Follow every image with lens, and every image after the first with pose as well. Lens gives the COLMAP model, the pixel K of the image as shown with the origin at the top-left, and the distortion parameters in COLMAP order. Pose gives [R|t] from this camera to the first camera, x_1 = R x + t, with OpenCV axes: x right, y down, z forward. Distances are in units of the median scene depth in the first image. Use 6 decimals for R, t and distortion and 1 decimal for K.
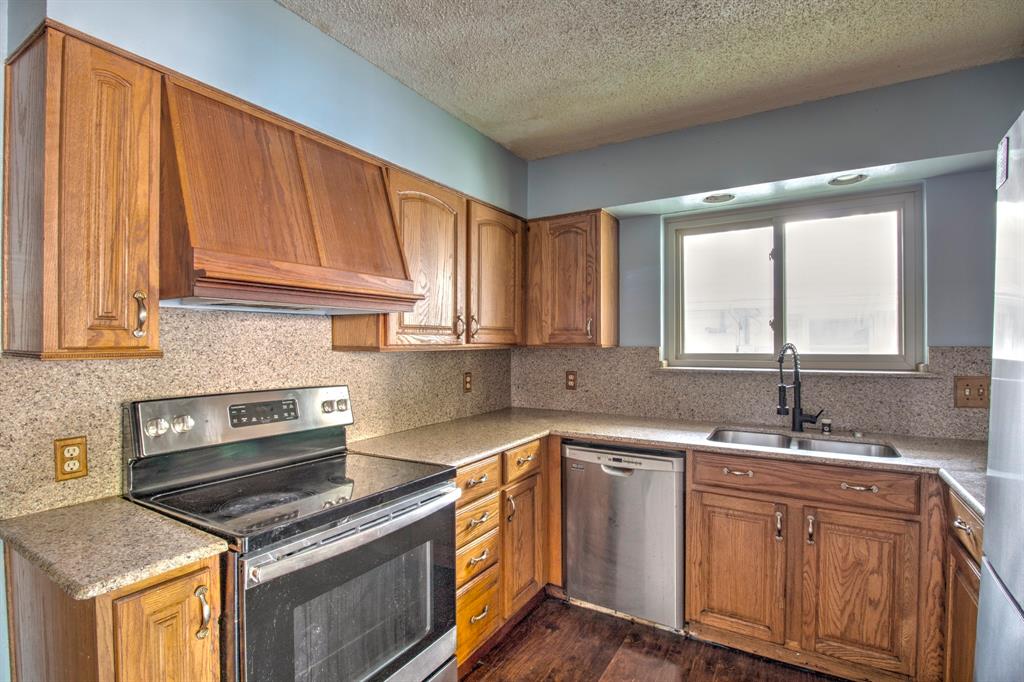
lens RADIAL K [[497.0, 0, 512.0], [0, 497.0, 341.0], [0, 0, 1]] dist [-0.015630, -0.000729]
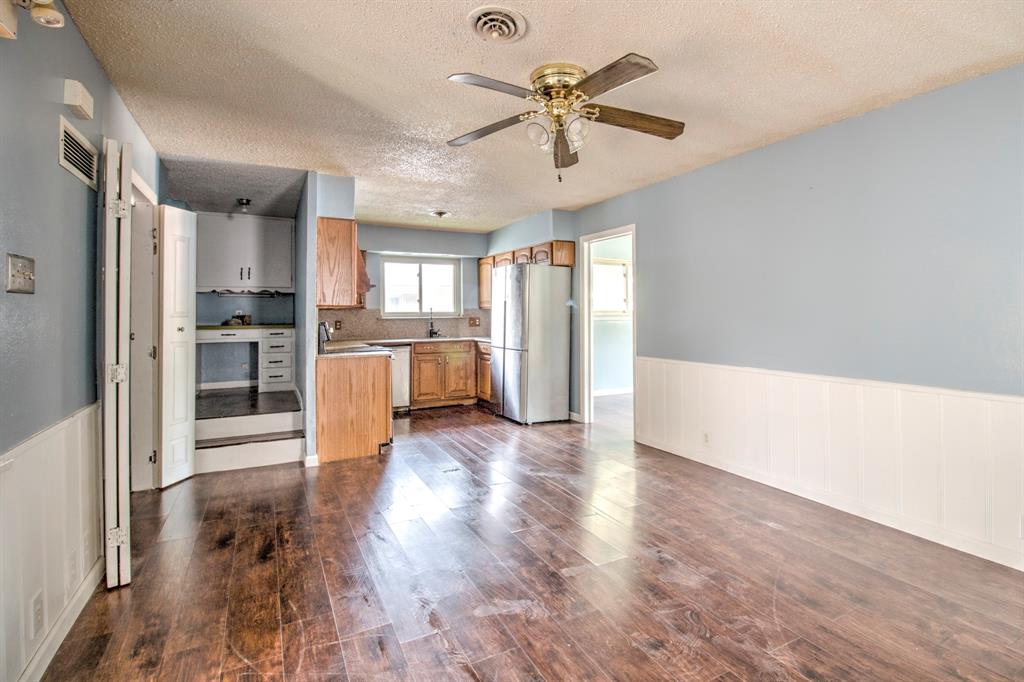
lens RADIAL K [[480.2, 0, 514.1], [0, 480.2, 309.9], [0, 0, 1]] dist [-0.007118, -0.000734]
pose [[0.537154, 0.004991, 0.843469, -1.511592], [-0.002318, 0.999987, -0.004441, 0.027743], [-0.843481, 0.000431, 0.537159, -0.915495]]
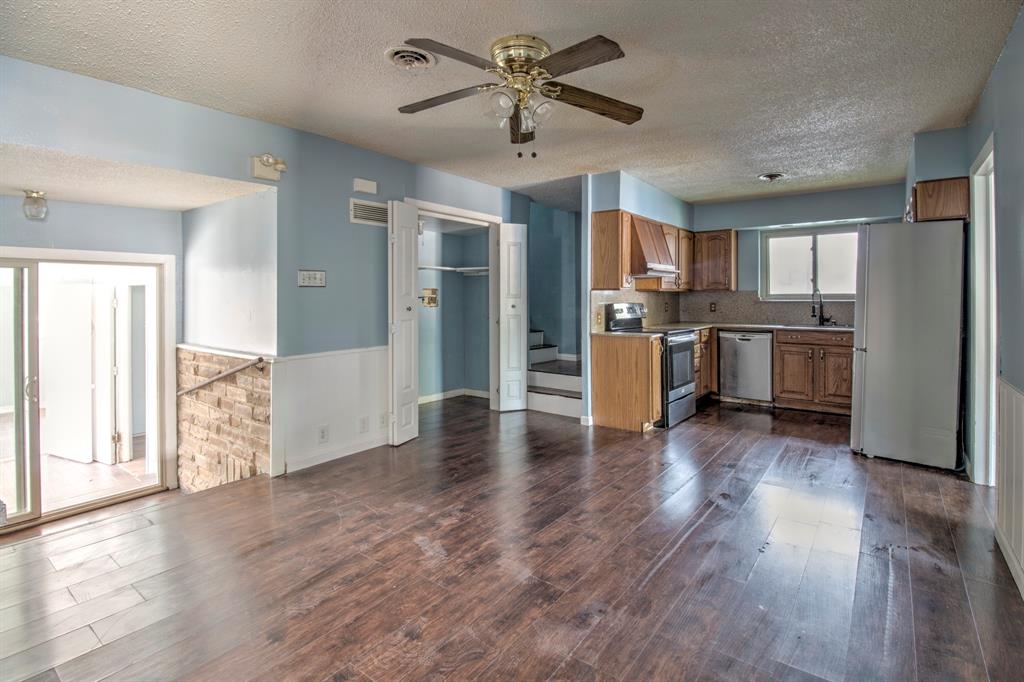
lens RADIAL K [[483.5, 0, 530.9], [0, 483.5, 291.4], [0, 0, 1]] dist [-0.001275, -0.000173]
pose [[0.995807, -0.000038, -0.091484, -0.579742], [-0.000050, 1.000000, -0.000966, 0.019811], [0.091484, 0.000967, 0.995806, -1.390573]]
